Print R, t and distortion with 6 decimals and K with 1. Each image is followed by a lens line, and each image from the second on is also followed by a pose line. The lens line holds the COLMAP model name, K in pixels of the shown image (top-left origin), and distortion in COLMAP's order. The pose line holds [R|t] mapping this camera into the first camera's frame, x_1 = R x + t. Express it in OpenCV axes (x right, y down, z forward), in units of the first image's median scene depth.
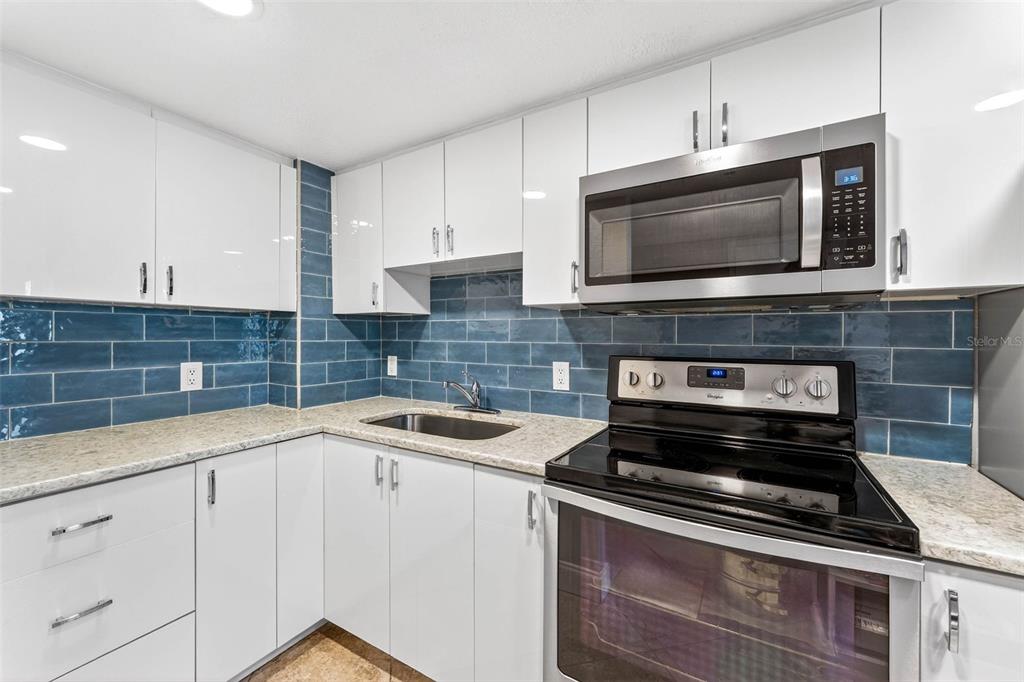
lens RADIAL K [[410.0, 0, 516.1], [0, 410.0, 336.5], [0, 0, 1]] dist [0.000829, -0.000440]
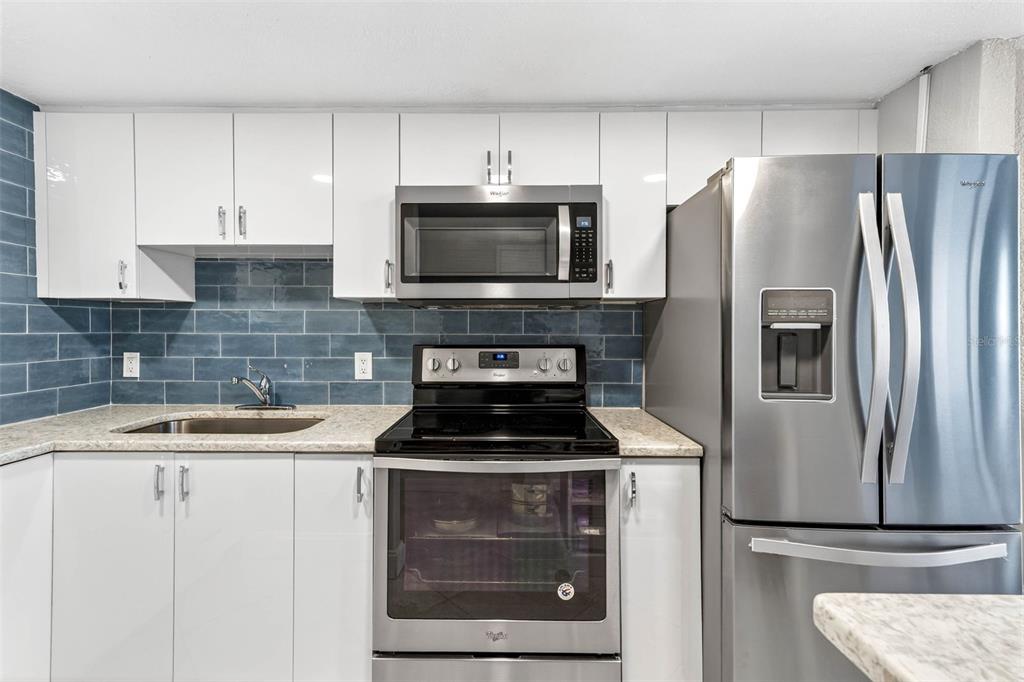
lens RADIAL K [[441.9, 0, 501.4], [0, 441.9, 328.6], [0, 0, 1]] dist [0.015629, -0.000022]
pose [[0.866440, -0.000962, 0.499281, -0.195369], [0.000934, 1.000000, 0.000306, 0.002588], [-0.499281, 0.000201, 0.866440, -0.191699]]
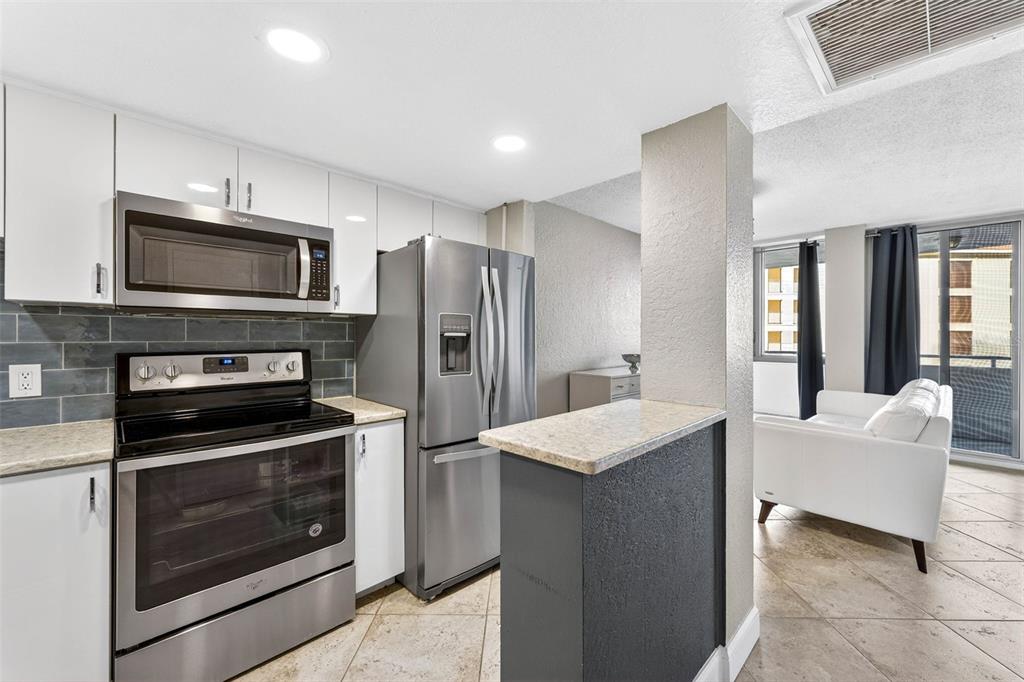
lens RADIAL K [[410.0, 0, 516.1], [0, 410.0, 336.5], [0, 0, 1]] dist [0.000829, -0.000440]
pose [[0.256705, -0.001966, 0.966488, -0.619241], [0.001013, 0.999998, 0.001765, 0.003060], [-0.966489, 0.000526, 0.256706, -0.308543]]
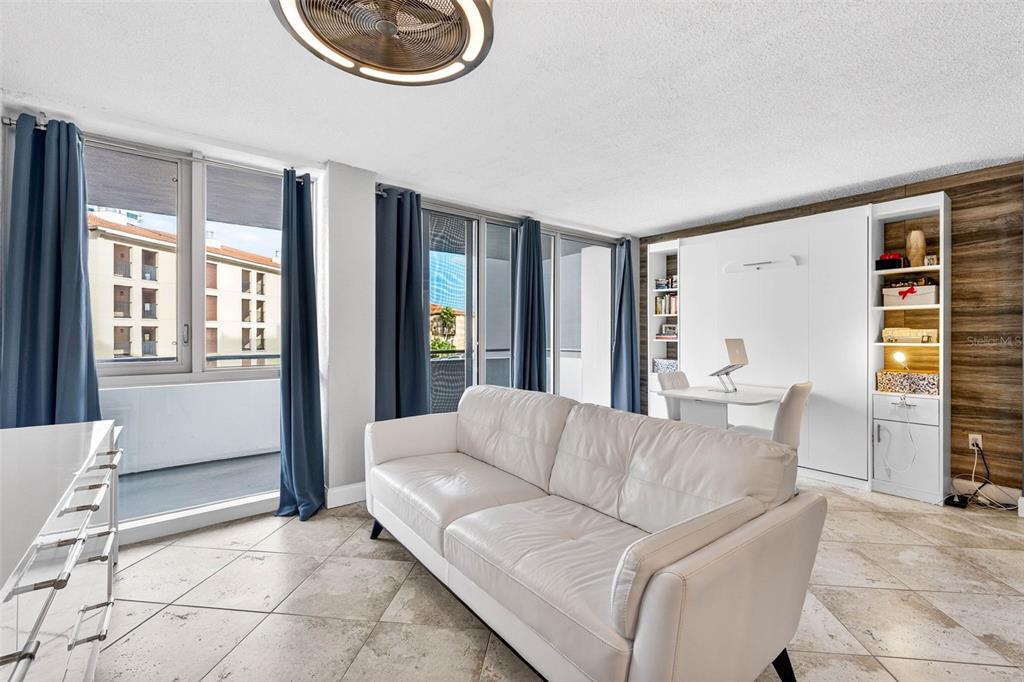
lens RADIAL K [[438.7, 0, 522.1], [0, 438.7, 333.7], [0, 0, 1]] dist [0.003244, -0.000631]
pose [[-0.938083, -0.001318, 0.346408, 1.612504], [-0.000291, 0.999995, 0.003016, 0.014973], [-0.346410, 0.002729, -0.938079, -0.110851]]
